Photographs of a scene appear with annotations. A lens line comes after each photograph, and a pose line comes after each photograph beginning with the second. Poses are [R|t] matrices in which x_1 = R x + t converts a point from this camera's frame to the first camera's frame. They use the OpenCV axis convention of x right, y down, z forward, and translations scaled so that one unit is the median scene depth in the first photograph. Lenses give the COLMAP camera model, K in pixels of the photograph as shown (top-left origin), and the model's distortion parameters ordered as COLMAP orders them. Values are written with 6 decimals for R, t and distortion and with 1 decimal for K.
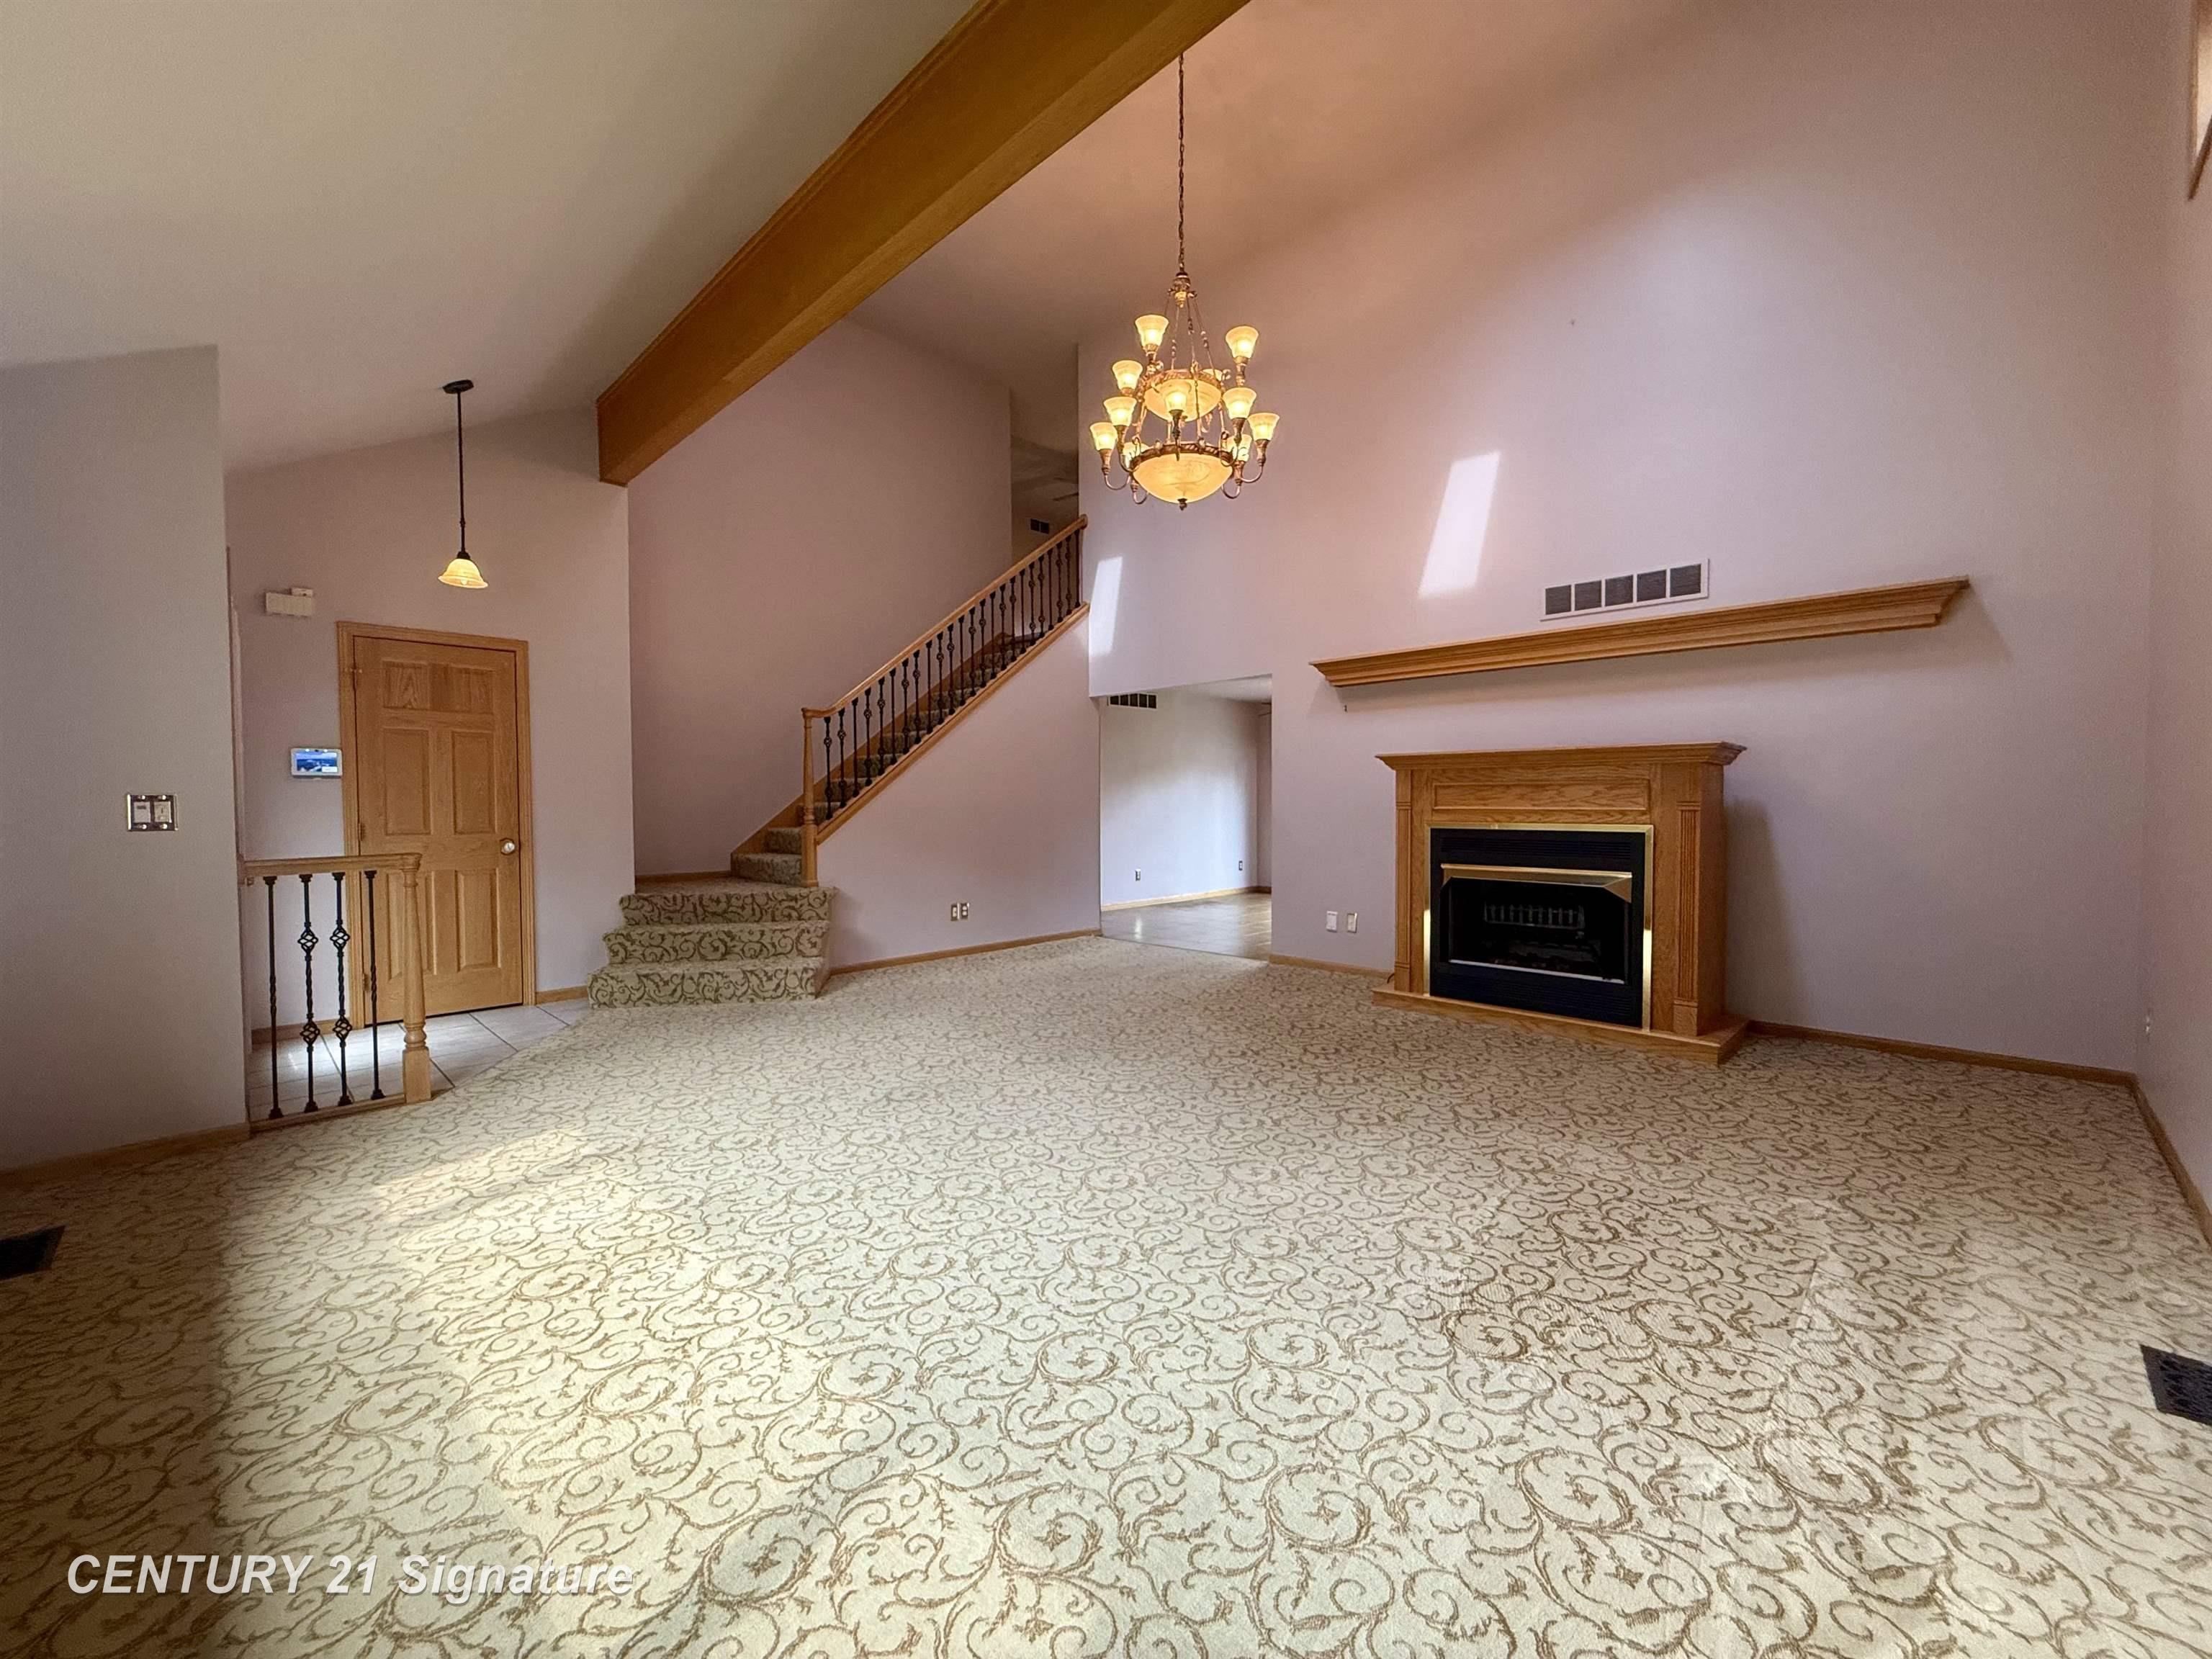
lens RADIAL K [[889.0, 0, 1105.3], [0, 889.0, 824.5], [0, 0, 1]] dist [0.000260, -0.000710]
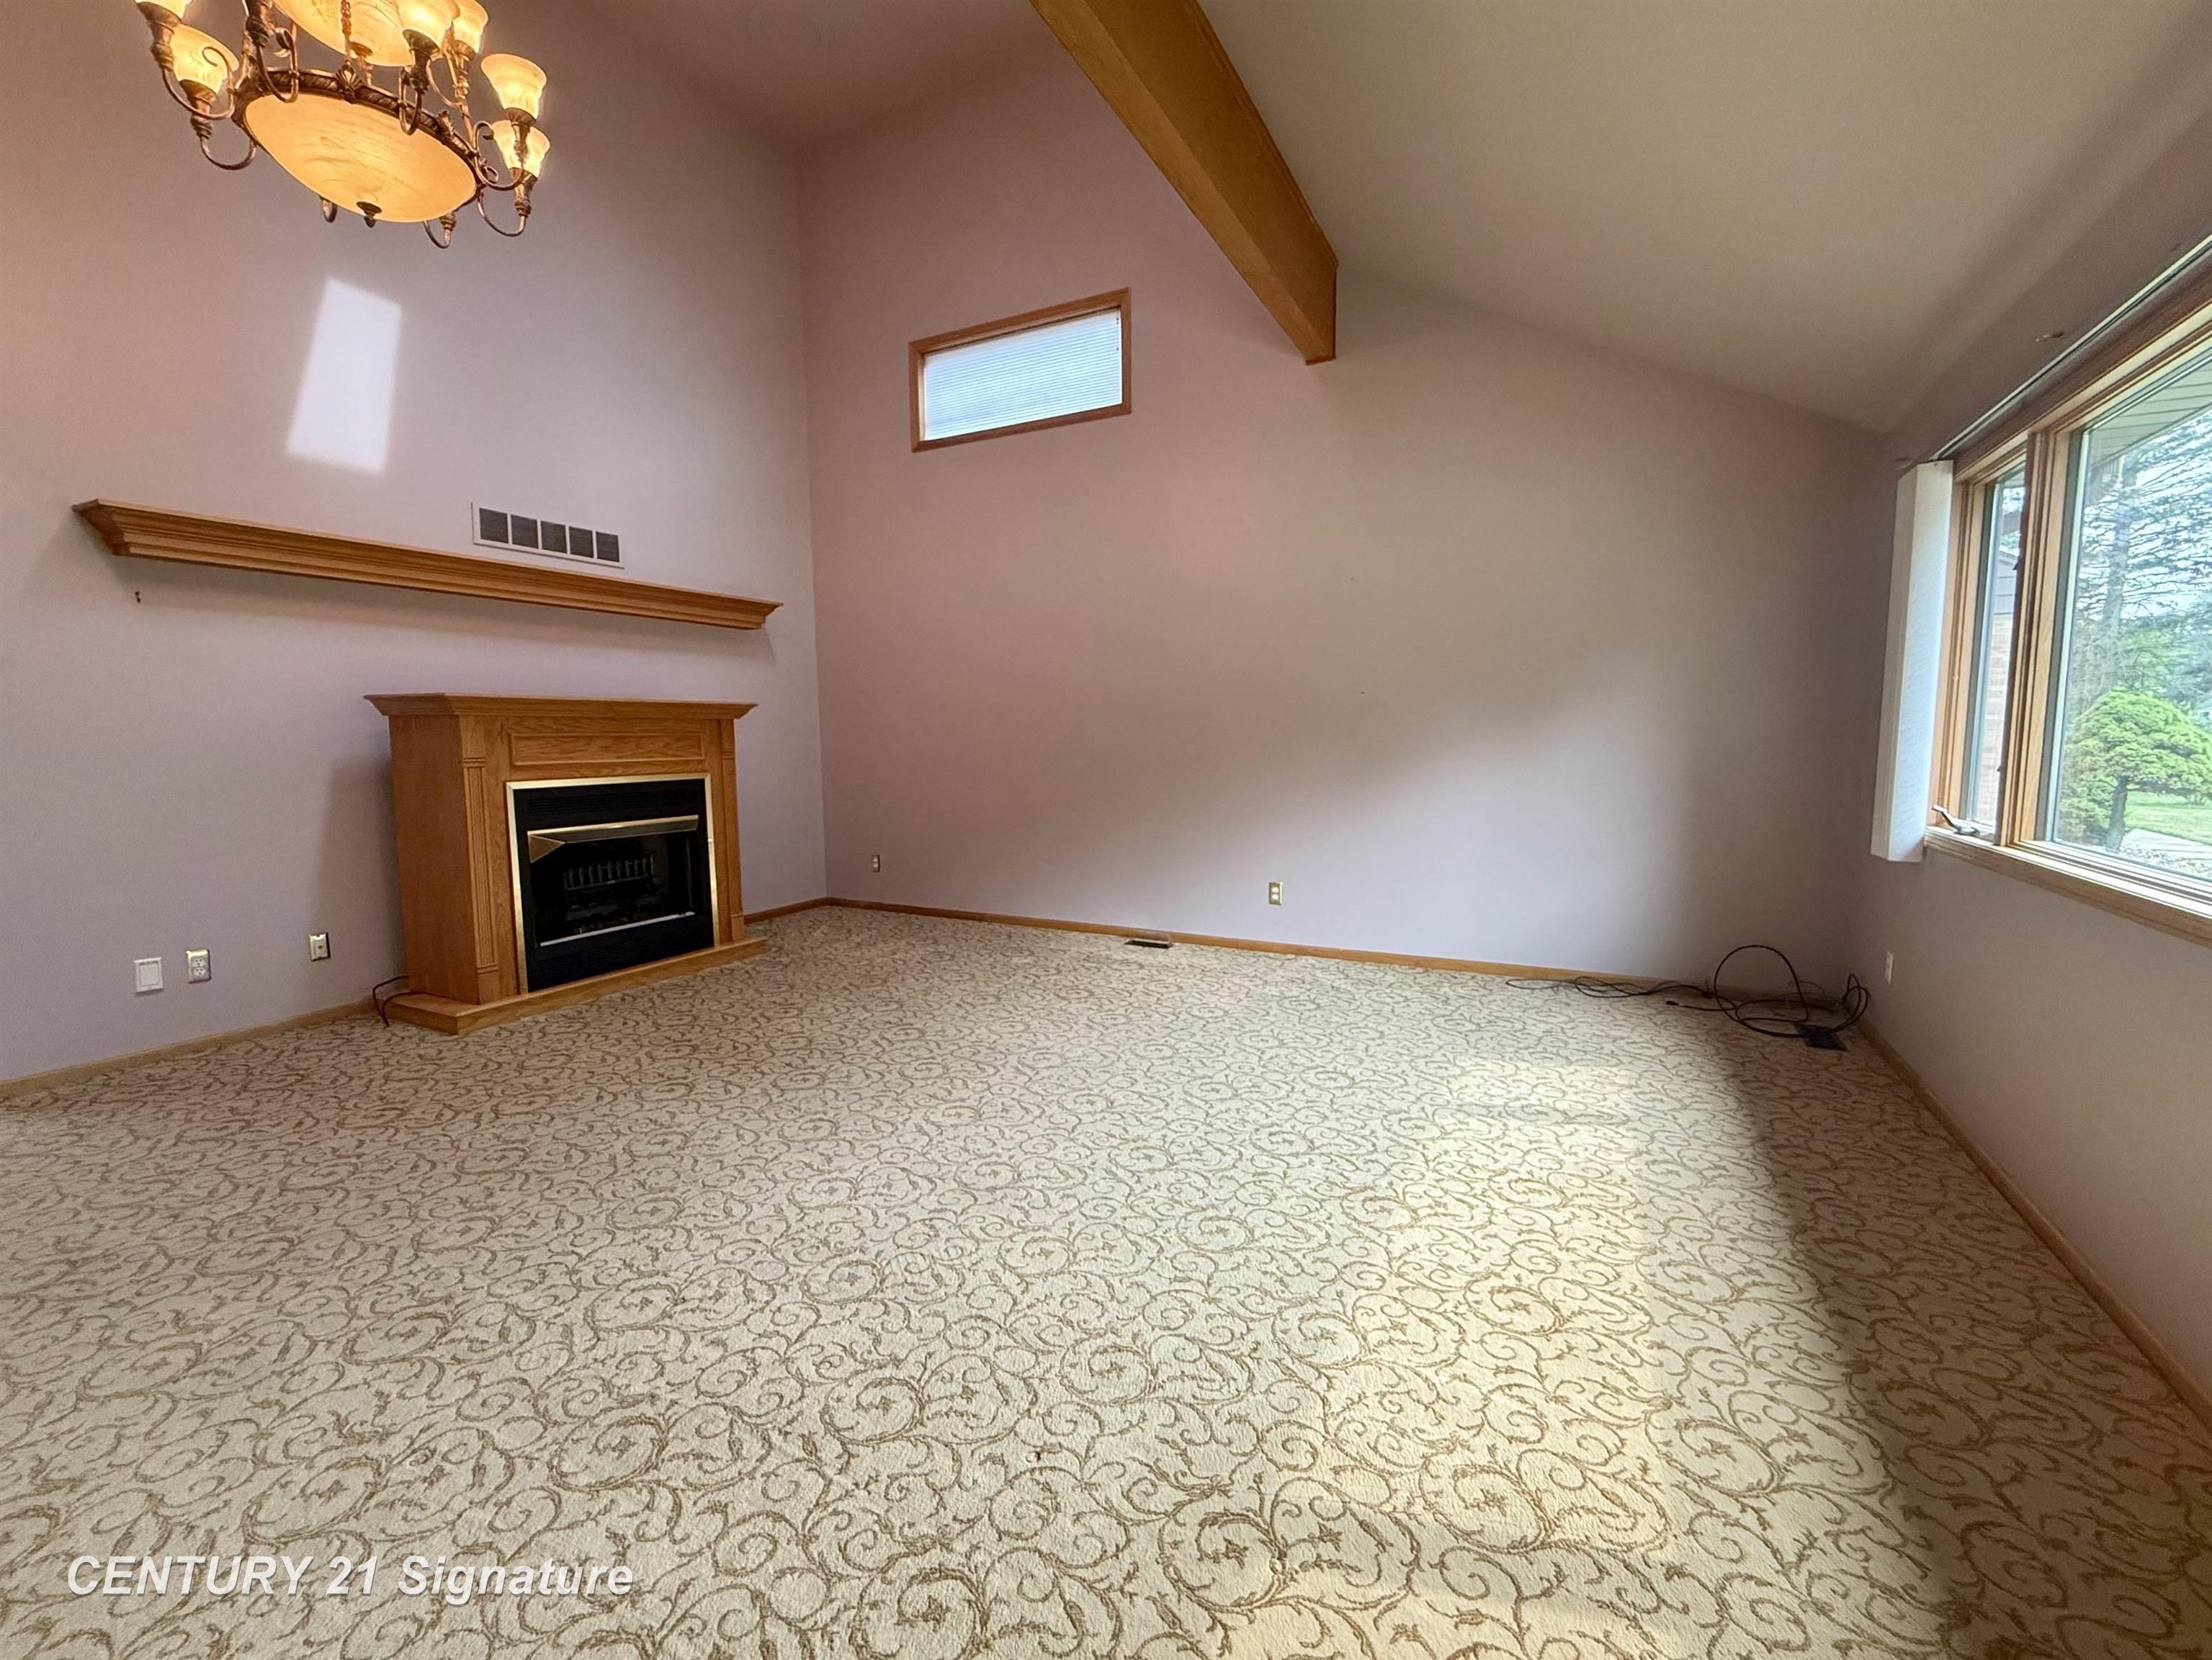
lens RADIAL K [[889.1, 0, 1105.3], [0, 889.1, 825.0], [0, 0, 1]] dist [0.000260, -0.000710]
pose [[-0.278203, -0.098122, 0.955497, -1.056242], [0.031555, 0.993298, 0.111192, -0.066573], [-0.960004, 0.061084, -0.273242, 1.302059]]
